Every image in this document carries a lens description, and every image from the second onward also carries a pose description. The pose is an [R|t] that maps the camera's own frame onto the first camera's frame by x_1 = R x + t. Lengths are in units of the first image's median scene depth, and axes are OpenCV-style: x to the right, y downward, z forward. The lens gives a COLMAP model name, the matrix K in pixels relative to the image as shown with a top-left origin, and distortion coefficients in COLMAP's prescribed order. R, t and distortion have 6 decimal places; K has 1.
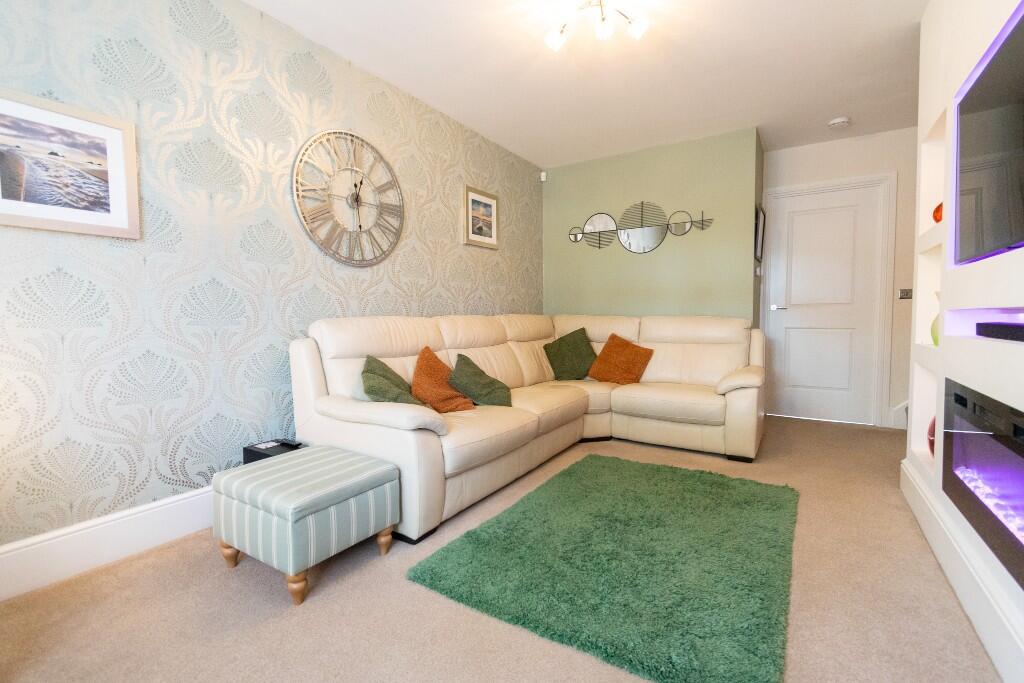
lens RADIAL K [[453.0, 0, 513.3], [0, 453.0, 335.4], [0, 0, 1]] dist [0.003139, 0.000252]
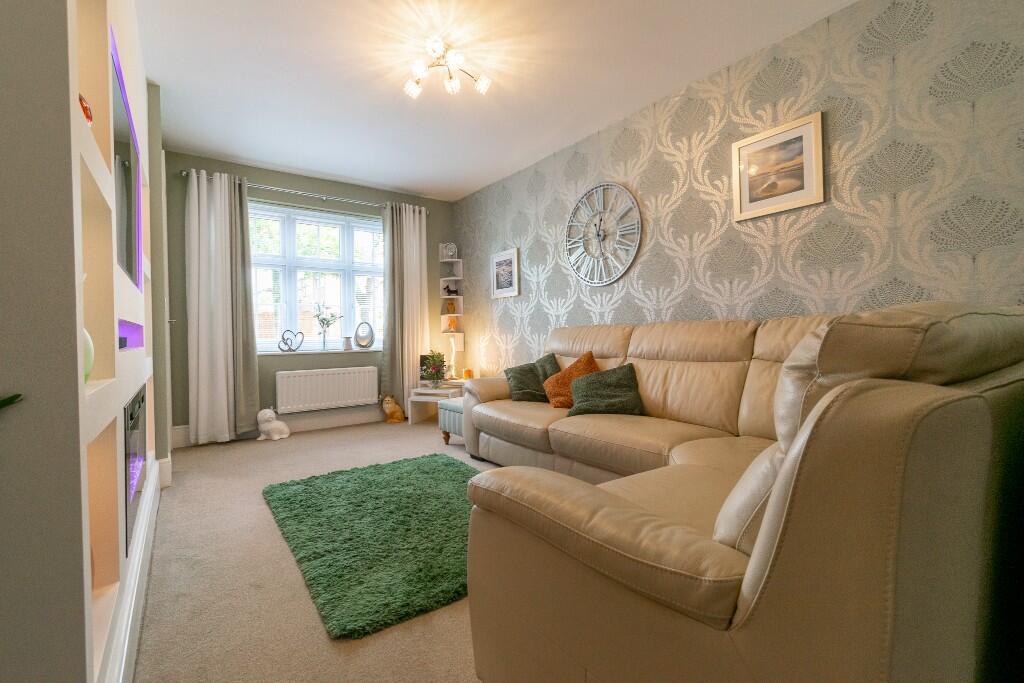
lens RADIAL K [[453.0, 0, 513.3], [0, 453.0, 335.4], [0, 0, 1]] dist [0.003139, 0.000252]
pose [[-0.364846, -0.002580, -0.931064, 0.817053], [-0.040387, 0.999099, 0.013057, -0.019911], [0.930192, 0.042367, -0.364621, 1.100040]]
